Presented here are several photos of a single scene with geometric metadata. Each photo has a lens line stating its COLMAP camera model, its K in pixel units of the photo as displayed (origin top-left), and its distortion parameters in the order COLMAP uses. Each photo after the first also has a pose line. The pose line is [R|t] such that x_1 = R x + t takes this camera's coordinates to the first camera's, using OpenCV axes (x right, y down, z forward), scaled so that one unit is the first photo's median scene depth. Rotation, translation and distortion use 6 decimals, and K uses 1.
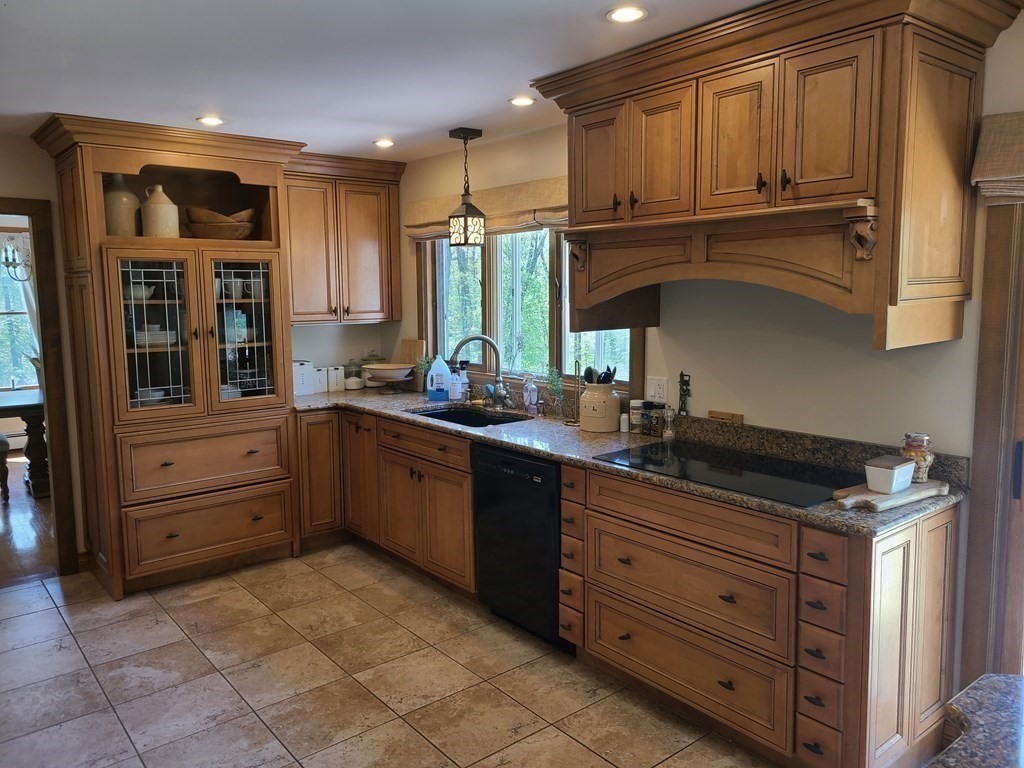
lens RADIAL K [[765.0, 0, 511.5], [0, 765.0, 378.5], [0, 0, 1]] dist [0.053831, -0.025175]
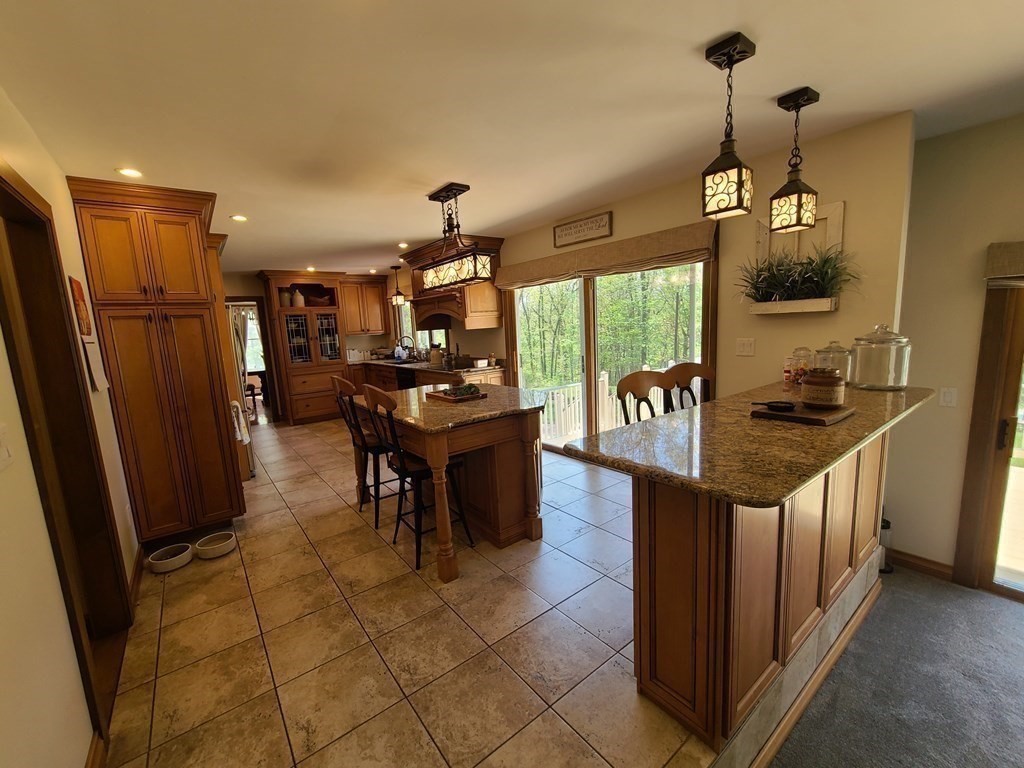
lens RADIAL K [[419.9, 0, 508.4], [0, 419.9, 389.3], [0, 0, 1]] dist [-0.001222, -0.000947]
pose [[0.998951, -0.034127, -0.030541, 0.412046], [0.035299, 0.998627, 0.038702, 0.105501], [0.029179, -0.039739, 0.998784, -0.636026]]
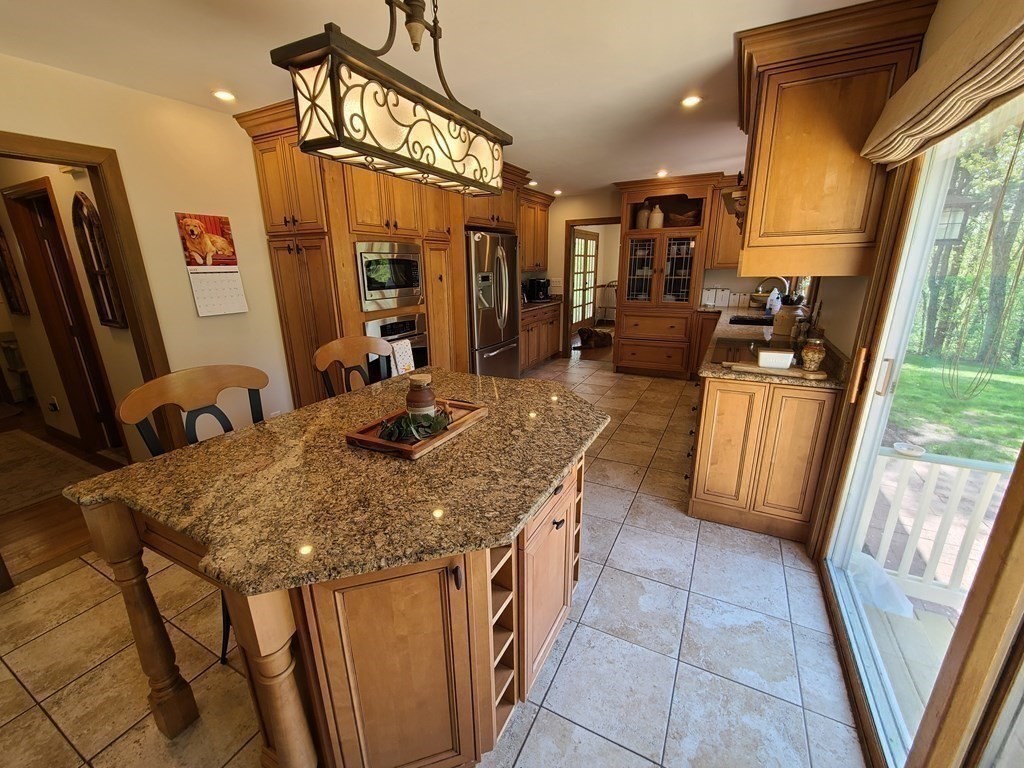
lens RADIAL K [[419.9, 0, 508.4], [0, 419.9, 389.3], [0, 0, 1]] dist [-0.001222, -0.000947]
pose [[0.397639, 0.270036, -0.876906, 0.642801], [-0.097281, 0.962733, 0.252353, 0.009639], [0.912371, -0.015039, 0.409089, 0.070444]]
